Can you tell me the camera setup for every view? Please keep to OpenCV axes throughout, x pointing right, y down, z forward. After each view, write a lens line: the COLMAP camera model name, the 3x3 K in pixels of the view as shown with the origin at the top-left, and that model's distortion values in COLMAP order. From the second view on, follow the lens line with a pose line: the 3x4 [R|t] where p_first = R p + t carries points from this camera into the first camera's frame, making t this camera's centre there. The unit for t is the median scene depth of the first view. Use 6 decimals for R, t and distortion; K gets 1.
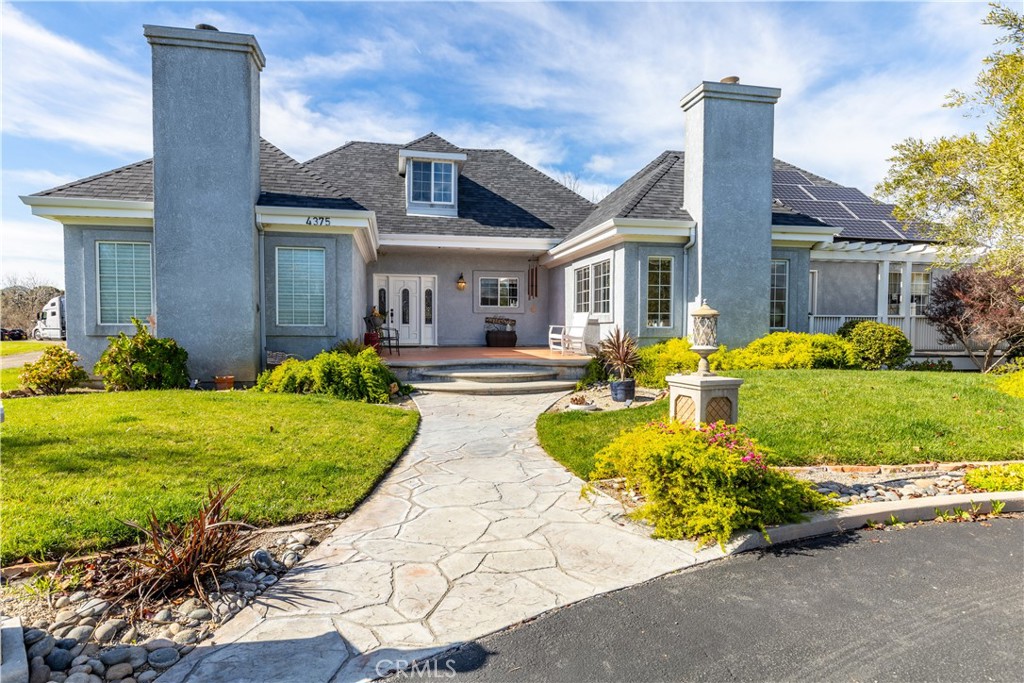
lens RADIAL K [[556.8, 0, 512.0], [0, 556.8, 341.5], [0, 0, 1]] dist [0.003508, 0.000450]
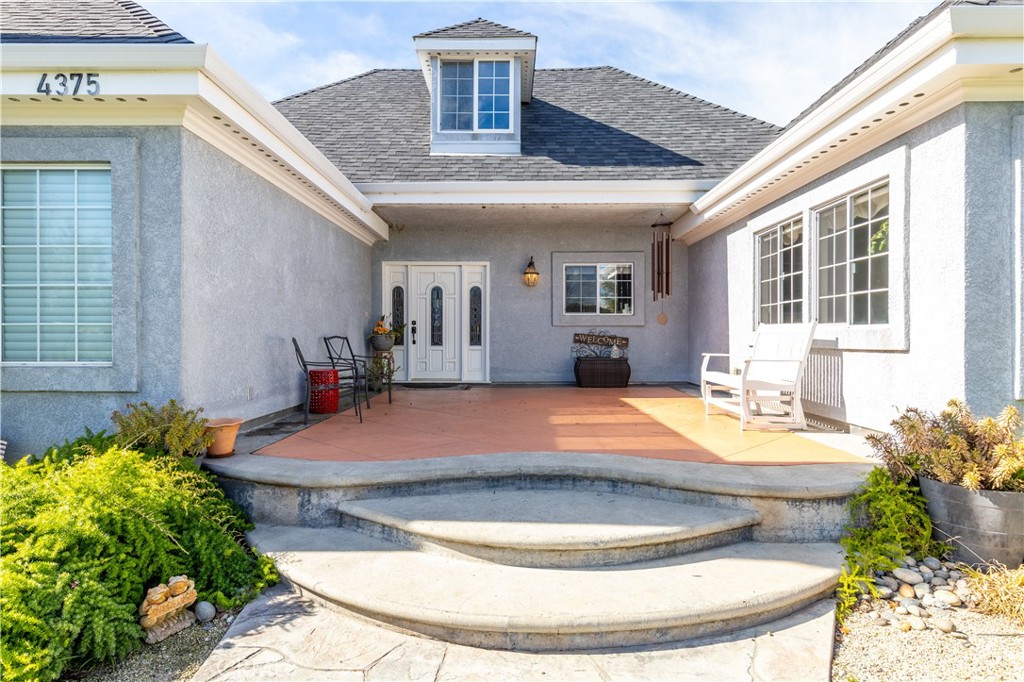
lens RADIAL K [[548.6, 0, 512.0], [0, 548.6, 341.0], [0, 0, 1]] dist [-0.000117, -0.000054]
pose [[0.977208, -0.003651, -0.212252, 0.011754], [-0.001052, 0.999757, -0.022041, -0.030299], [0.212281, 0.021762, 0.976966, 0.563233]]
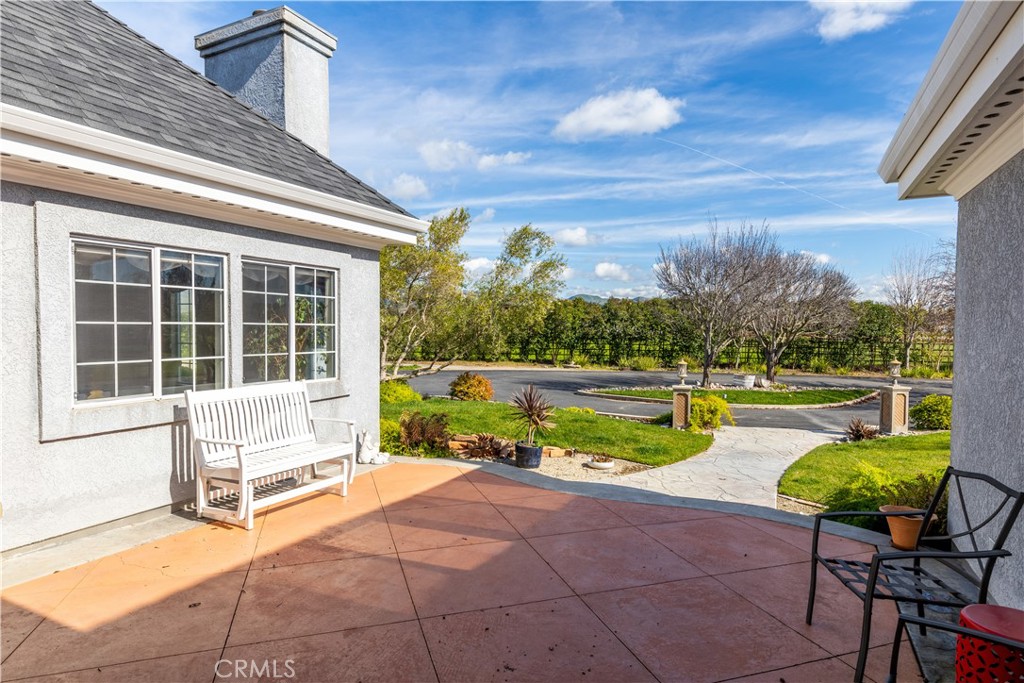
lens RADIAL K [[548.6, 0, 512.0], [0, 548.6, 341.5], [0, 0, 1]] dist [-0.000117, -0.000054]
pose [[-0.775874, -0.009198, 0.630821, -0.224283], [0.020910, 0.998969, 0.040285, -0.093164], [-0.630541, 0.044446, -0.774882, 1.185767]]
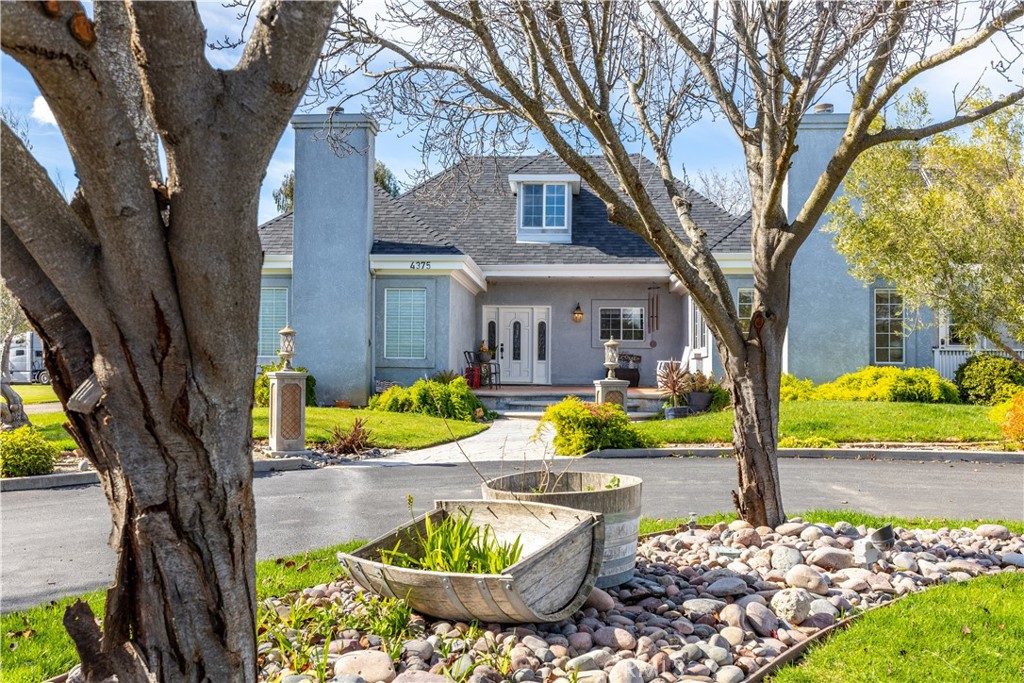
lens RADIAL K [[984.2, 0, 512.0], [0, 984.2, 341.5], [0, 0, 1]] dist [-0.011555, -0.001386]
pose [[0.963916, -0.003261, -0.266188, 0.284115], [-0.013151, 0.998121, -0.059849, 0.042848], [0.265883, 0.061191, 0.962061, -0.676000]]
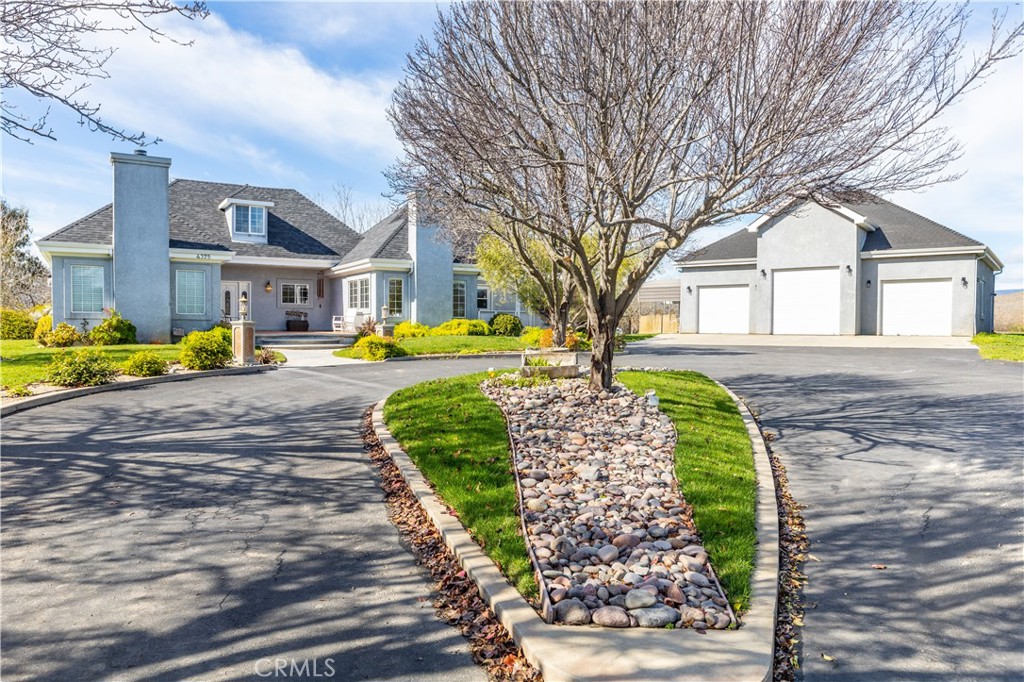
lens RADIAL K [[694.3, 0, 512.0], [0, 694.3, 341.0], [0, 0, 1]] dist [-0.000843, -0.001558]
pose [[0.942059, -0.008735, 0.335335, -0.128364], [0.011259, 0.999921, -0.005582, 0.065438], [-0.335259, 0.009034, 0.942083, -1.155662]]
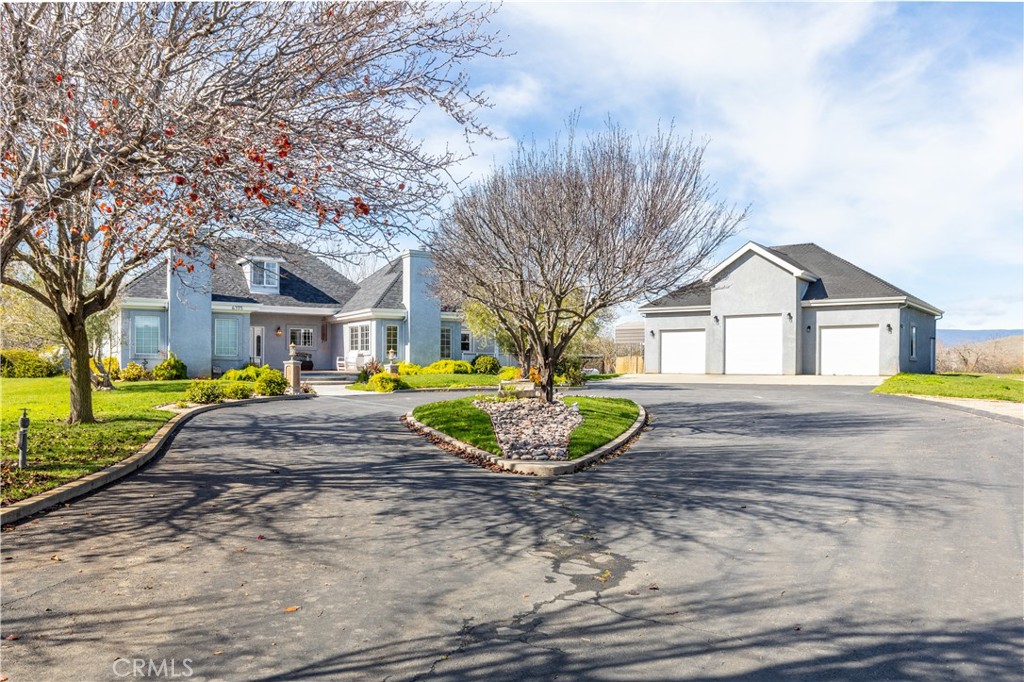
lens RADIAL K [[763.3, 0, 479.4], [0, 763.3, 366.4], [0, 0, 1]] dist [0.009170, 0.002084]
pose [[0.946645, 0.000690, 0.322278, -0.328752], [0.008960, 0.999555, -0.028459, 0.086321], [-0.322154, 0.029828, 0.946217, -1.703971]]
